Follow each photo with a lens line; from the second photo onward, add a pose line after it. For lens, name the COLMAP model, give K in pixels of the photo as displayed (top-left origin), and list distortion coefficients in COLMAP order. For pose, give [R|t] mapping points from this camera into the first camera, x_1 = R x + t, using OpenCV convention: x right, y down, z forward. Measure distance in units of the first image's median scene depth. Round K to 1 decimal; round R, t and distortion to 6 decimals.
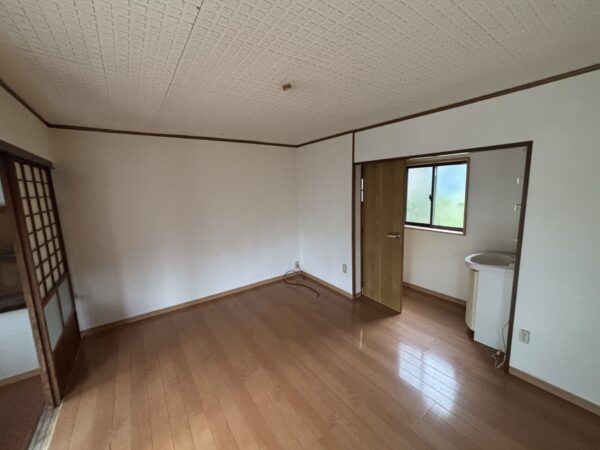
lens RADIAL K [[239.9, 0, 300.7], [0, 239.9, 220.2], [0, 0, 1]] dist [-0.017303, 0.000573]
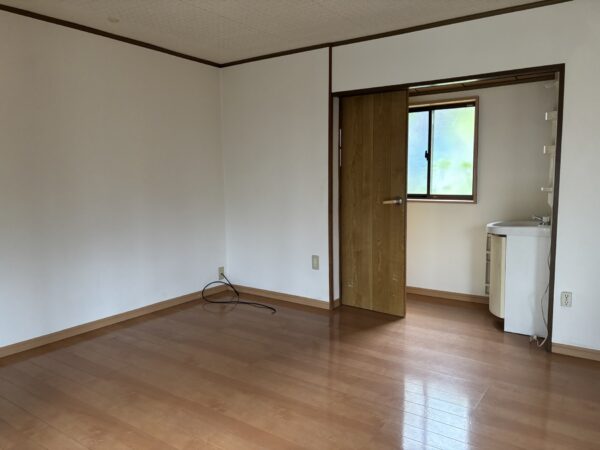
lens RADIAL K [[454.2, 0, 300.1], [0, 454.2, 224.7], [0, 0, 1]] dist [0.008545, -0.016784]
pose [[0.940807, -0.015207, 0.338602, -0.276811], [0.029074, 0.998932, -0.035918, 0.157542], [-0.337694, 0.043636, 0.940244, -0.115904]]
